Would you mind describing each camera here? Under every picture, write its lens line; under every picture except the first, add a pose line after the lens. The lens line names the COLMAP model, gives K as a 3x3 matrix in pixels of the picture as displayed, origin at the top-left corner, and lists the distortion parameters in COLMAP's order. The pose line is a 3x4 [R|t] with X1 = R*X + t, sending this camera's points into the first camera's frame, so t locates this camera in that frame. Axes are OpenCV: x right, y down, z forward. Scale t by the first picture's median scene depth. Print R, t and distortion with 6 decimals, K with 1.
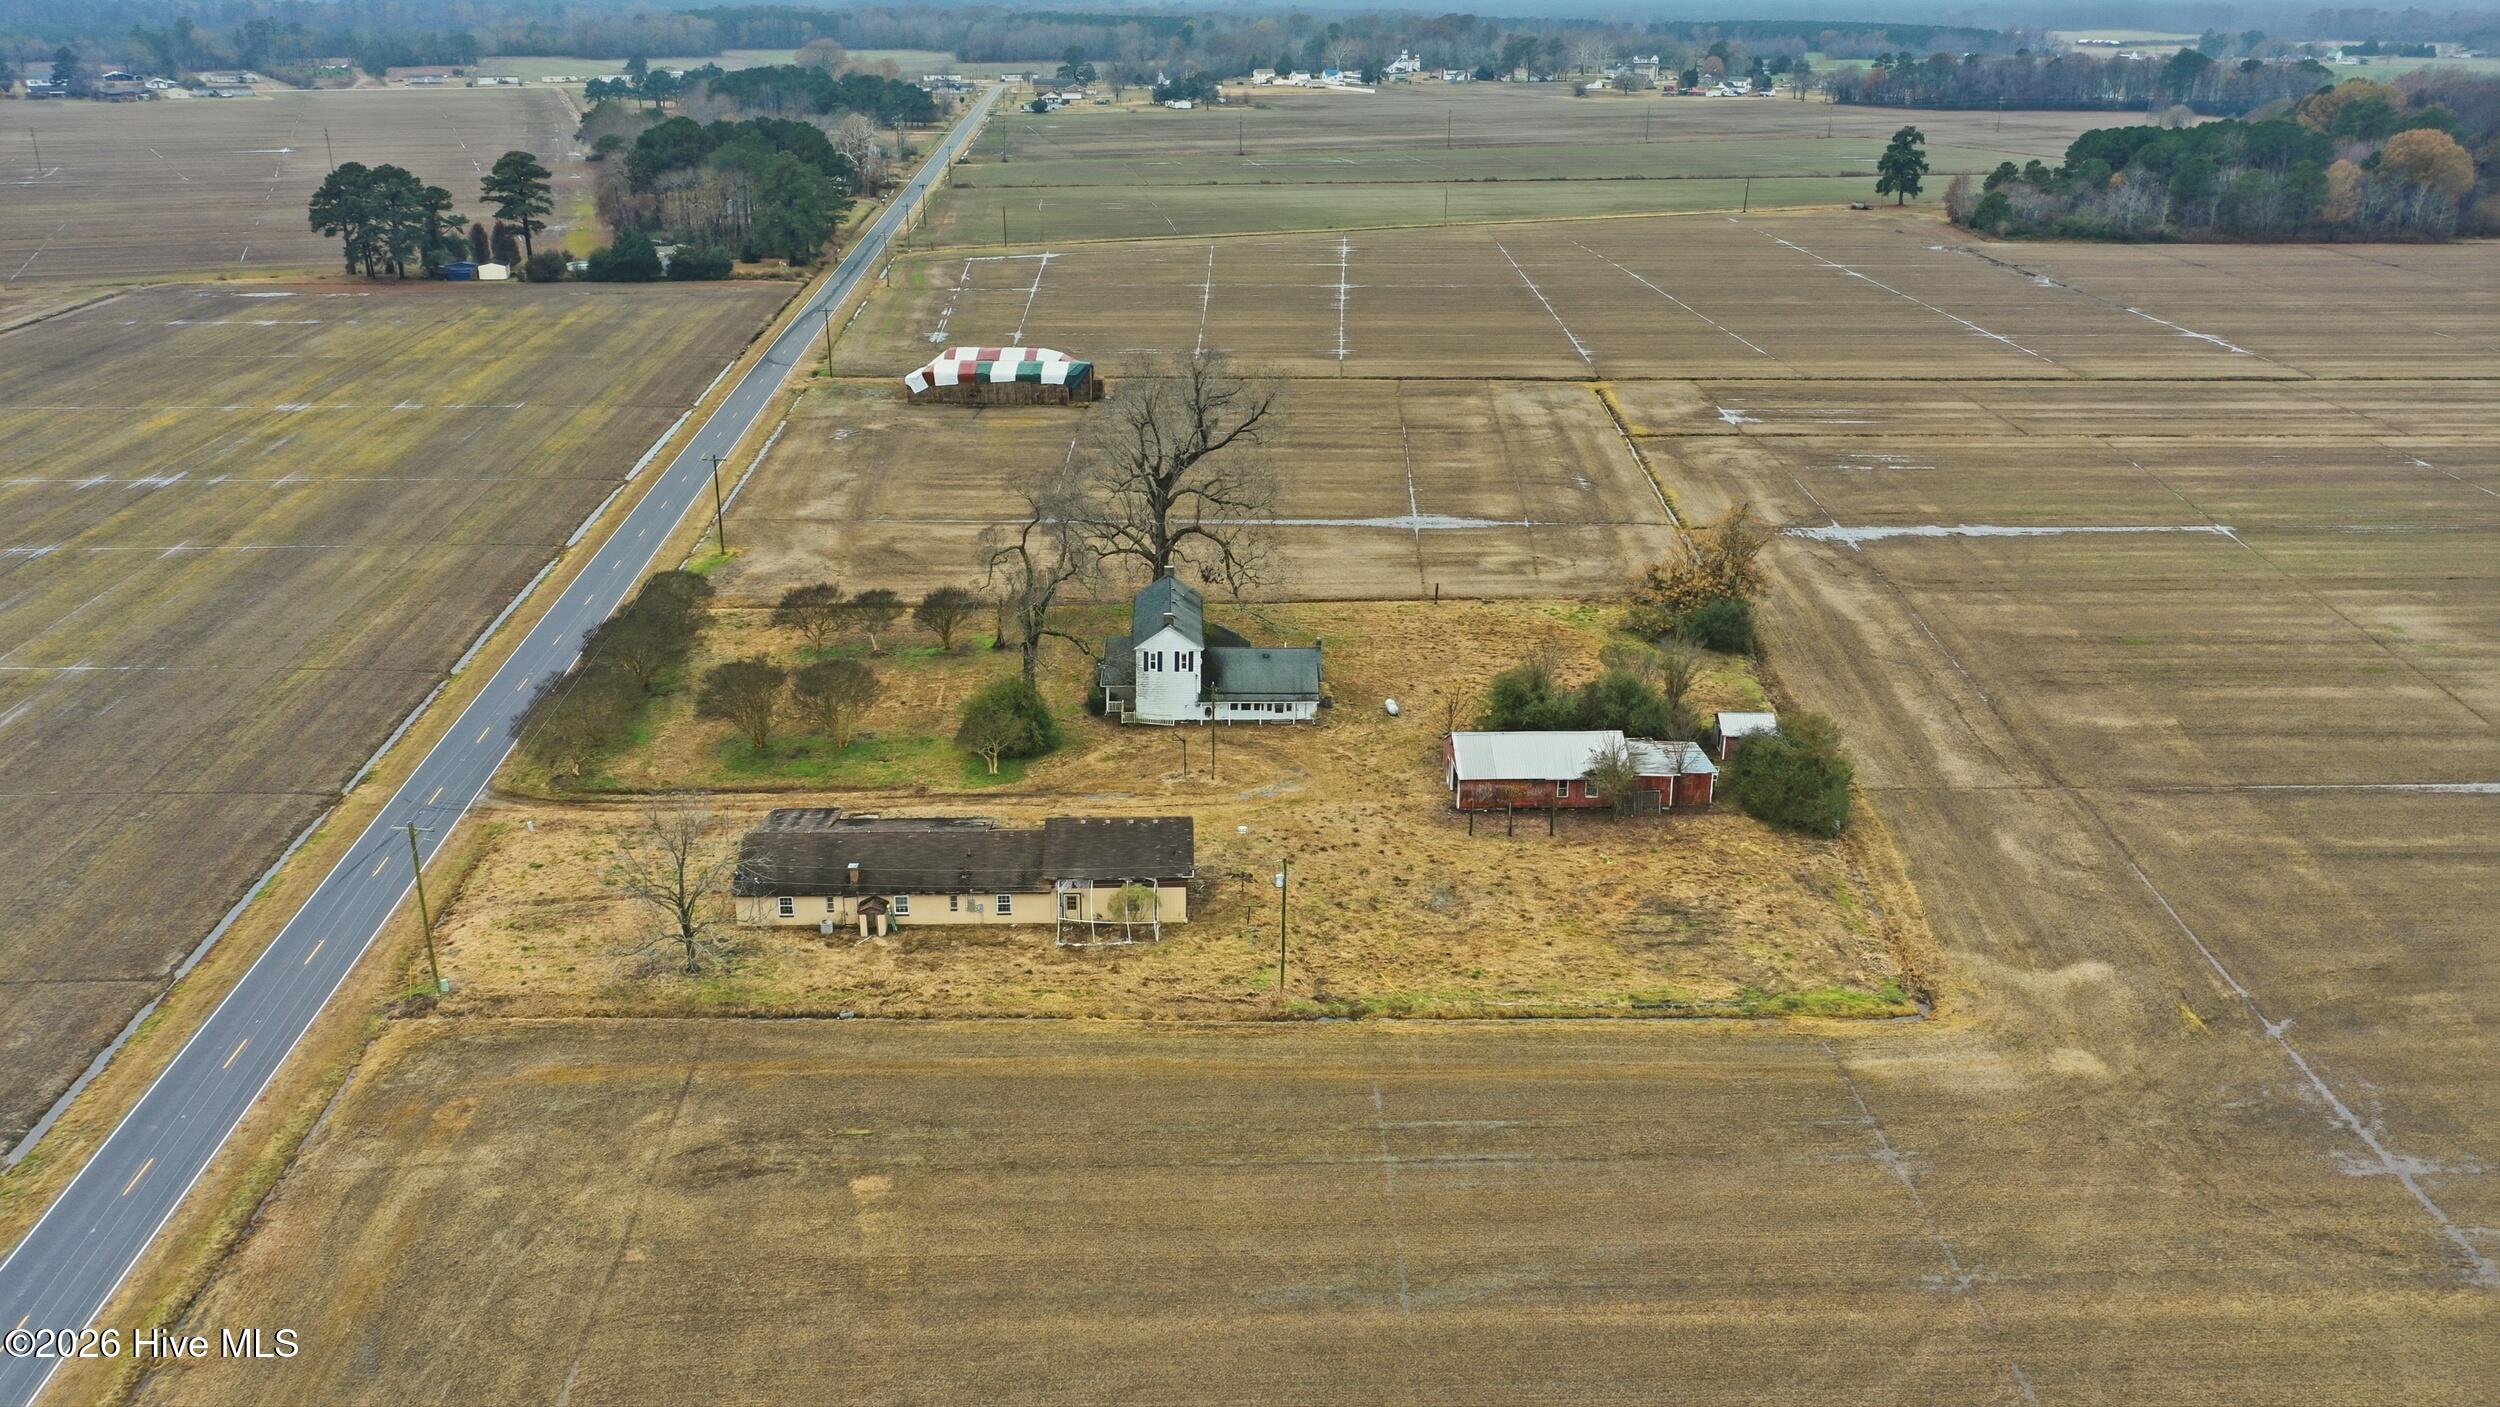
lens RADIAL K [[1985.9, 0, 1246.9], [0, 1985.9, 712.1], [0, 0, 1]] dist [0.015233, 0.000949]
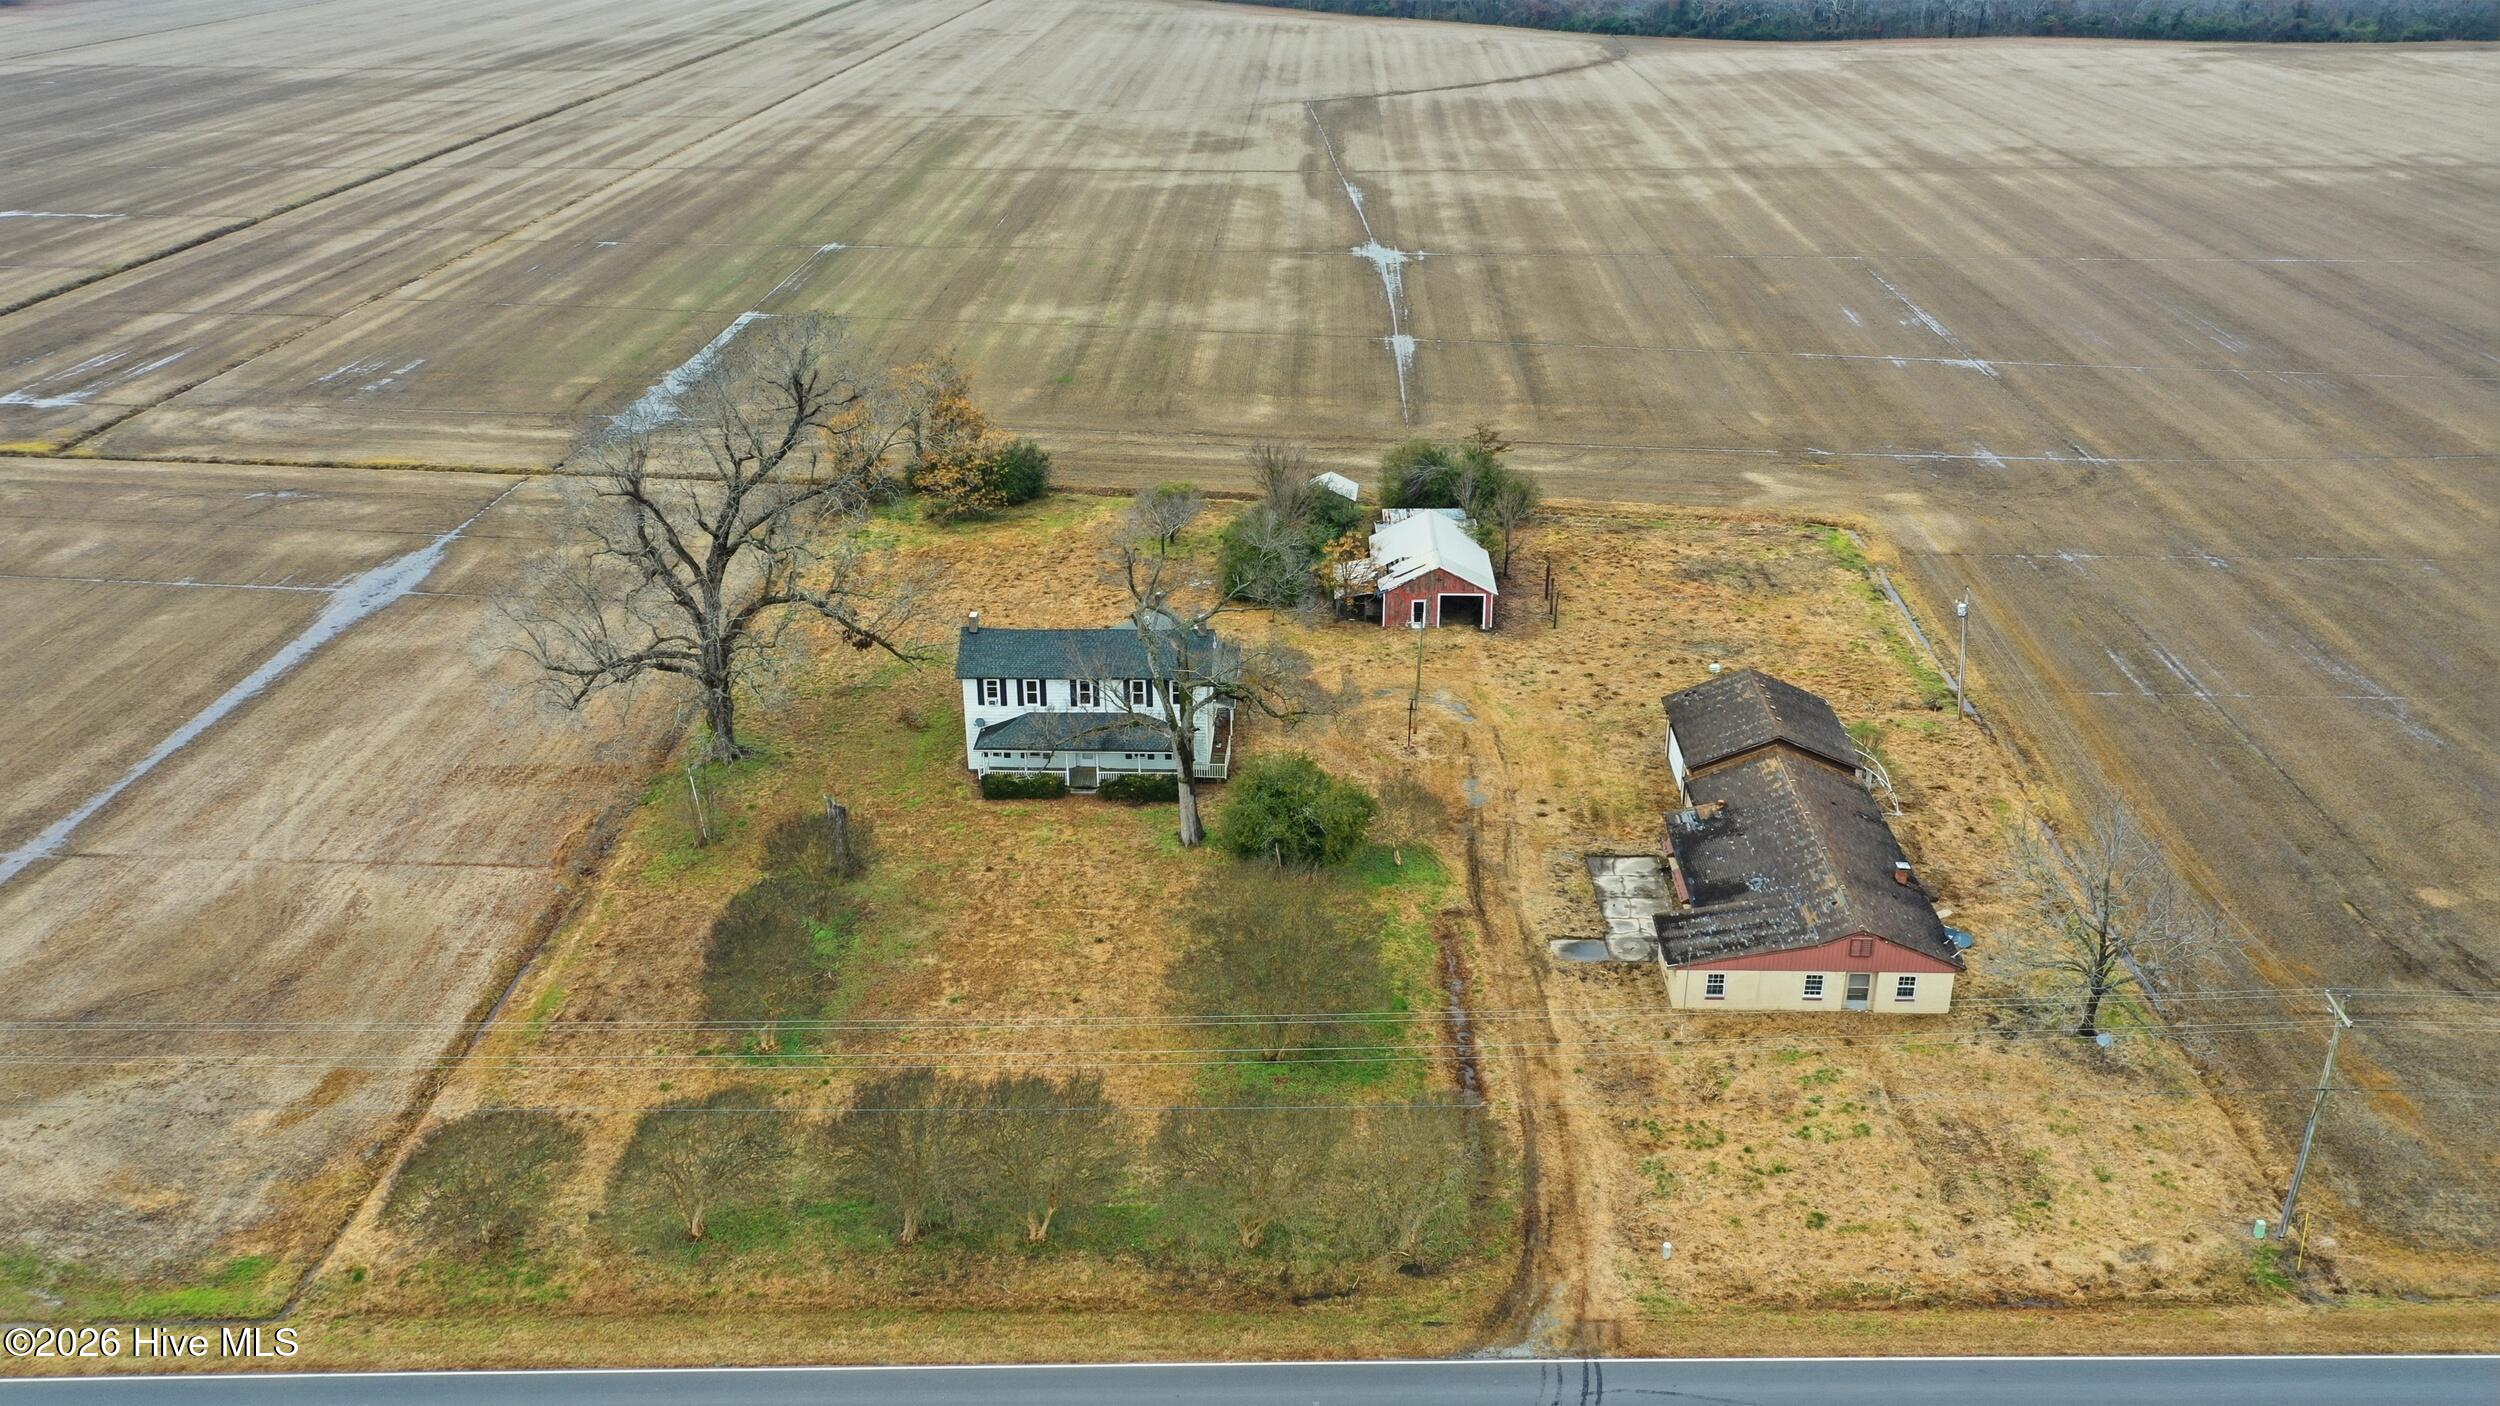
lens RADIAL K [[1985.9, 0, 1252.7], [0, 1985.9, 702.9], [0, 0, 1]] dist [0.015233, 0.000949]
pose [[0.074250, -0.414073, 0.907210, -0.707419], [0.354083, 0.861393, 0.364181, -0.278515], [-0.932262, 0.294187, 0.210575, 0.823980]]
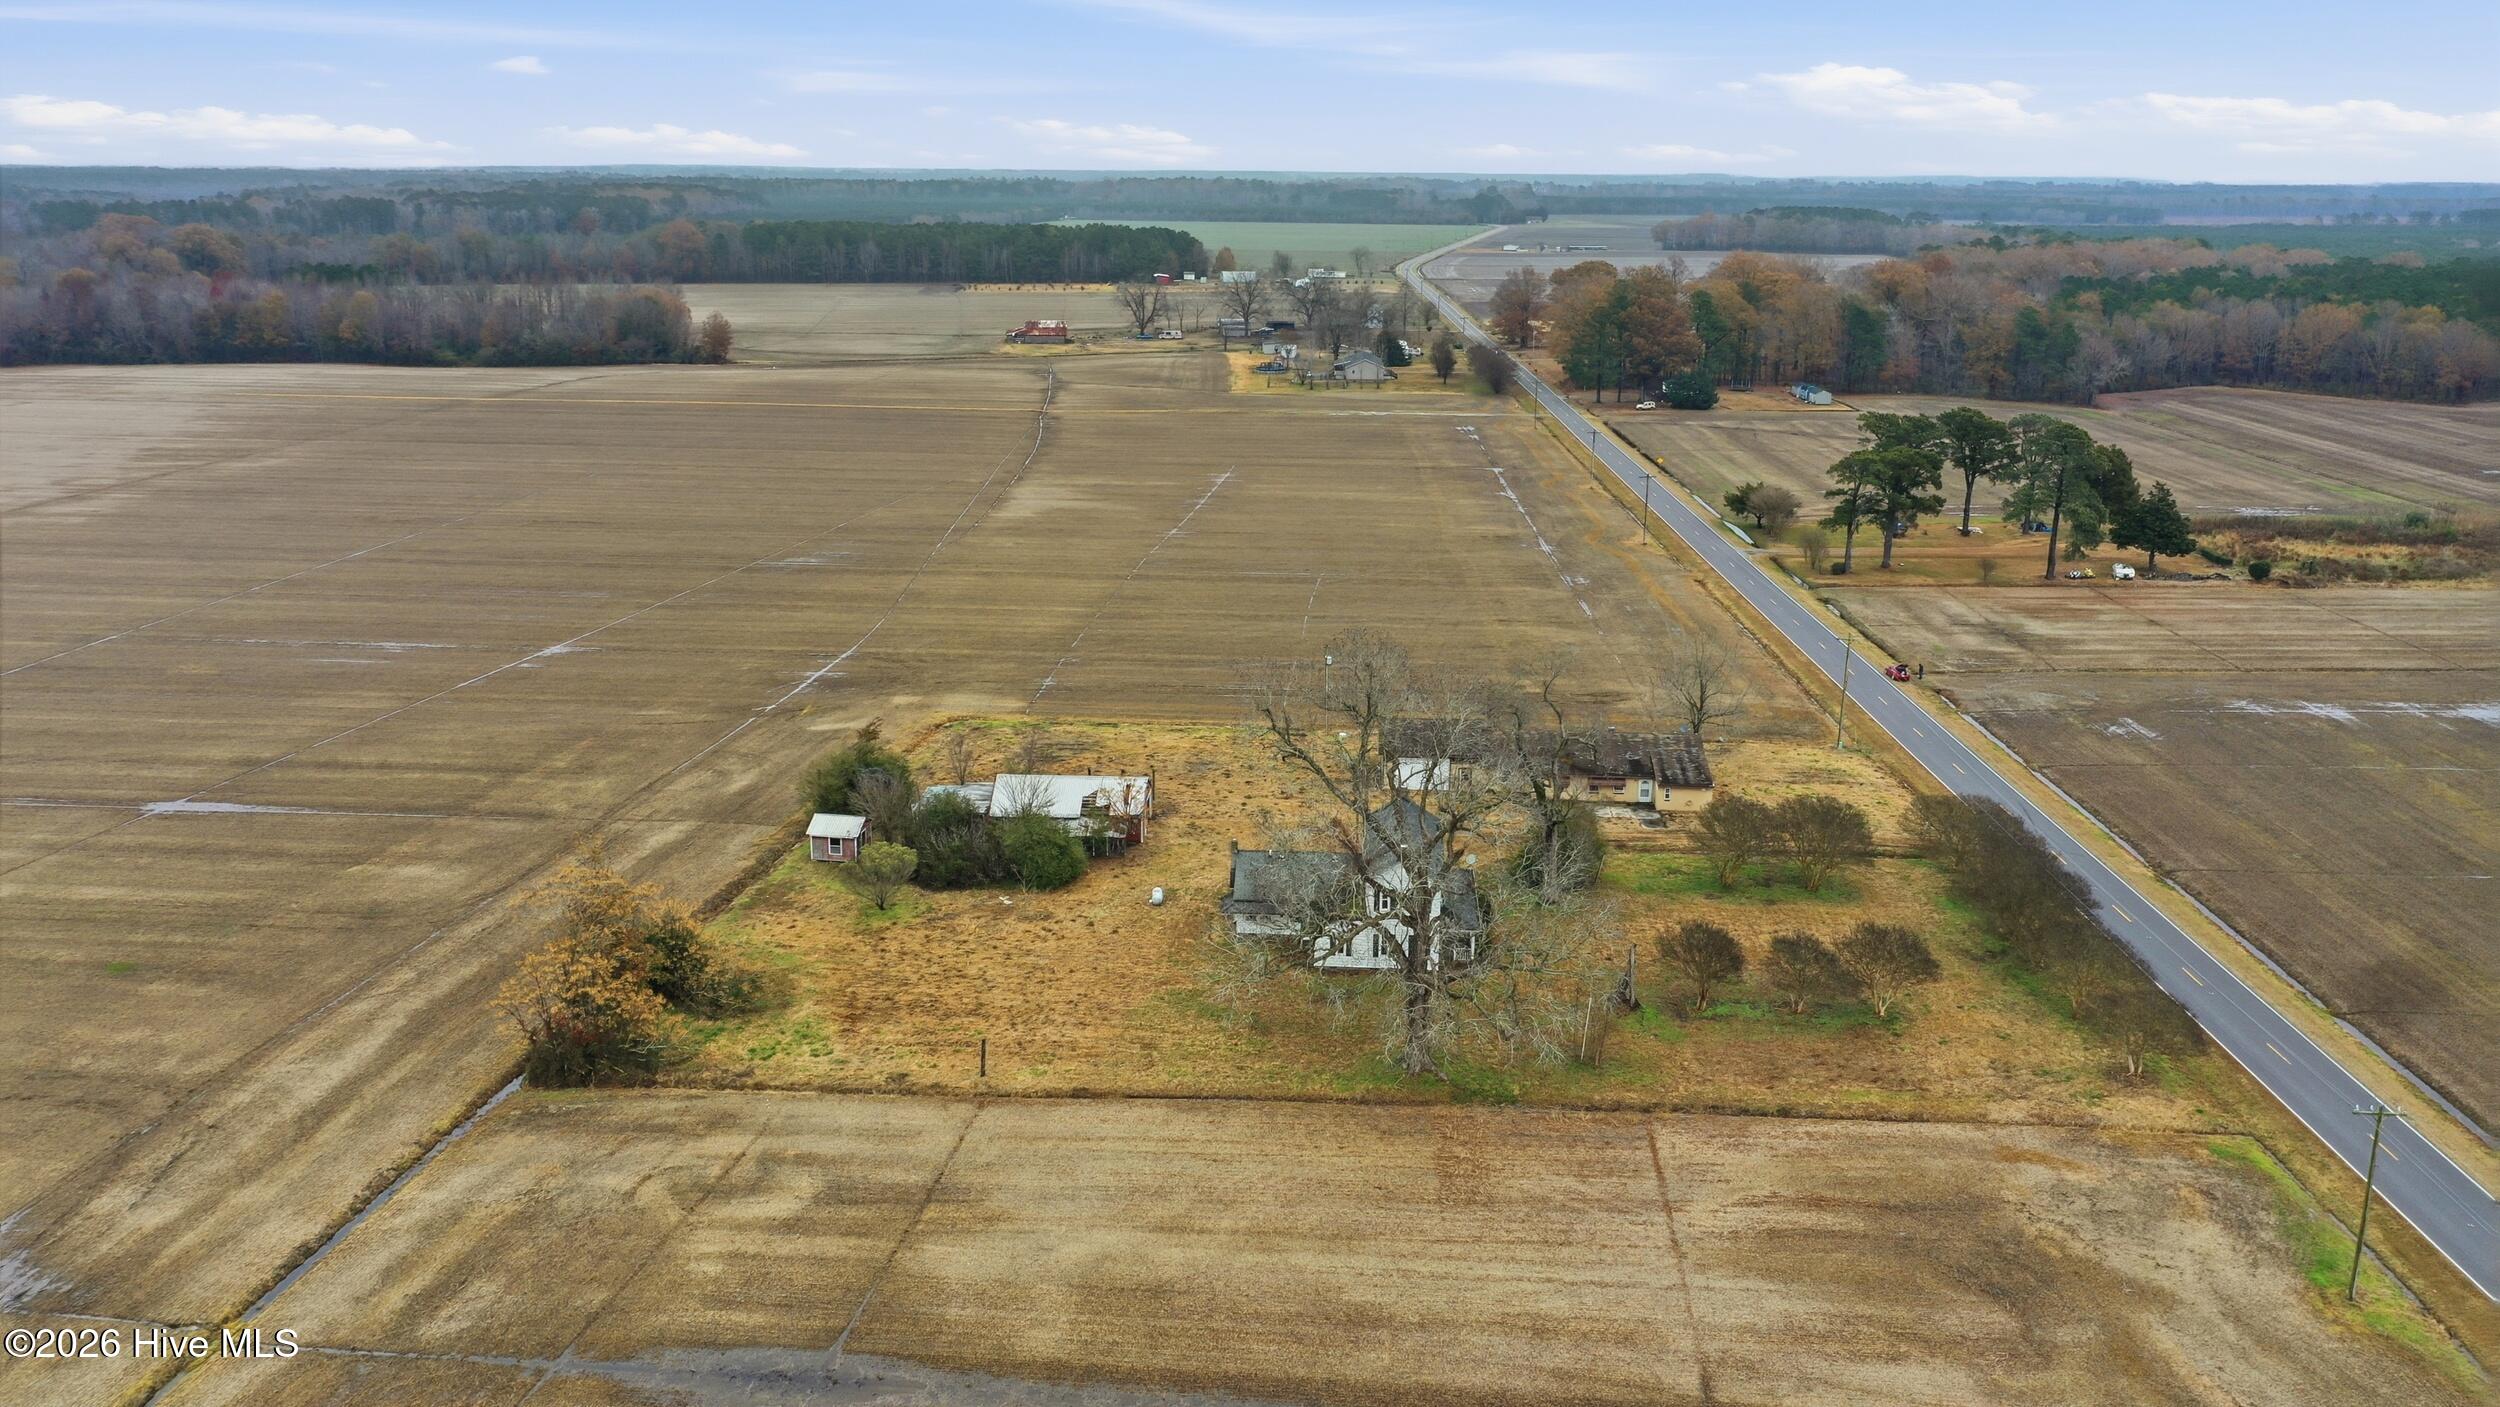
lens RADIAL K [[1985.9, 0, 1247.3], [0, 1985.9, 703.0], [0, 0, 1]] dist [0.015233, 0.000949]
pose [[-0.994836, -0.040253, 0.093172, -0.051205], [0.021377, 0.814300, 0.580050, -0.618743], [-0.099219, 0.579047, -0.809235, 1.717472]]
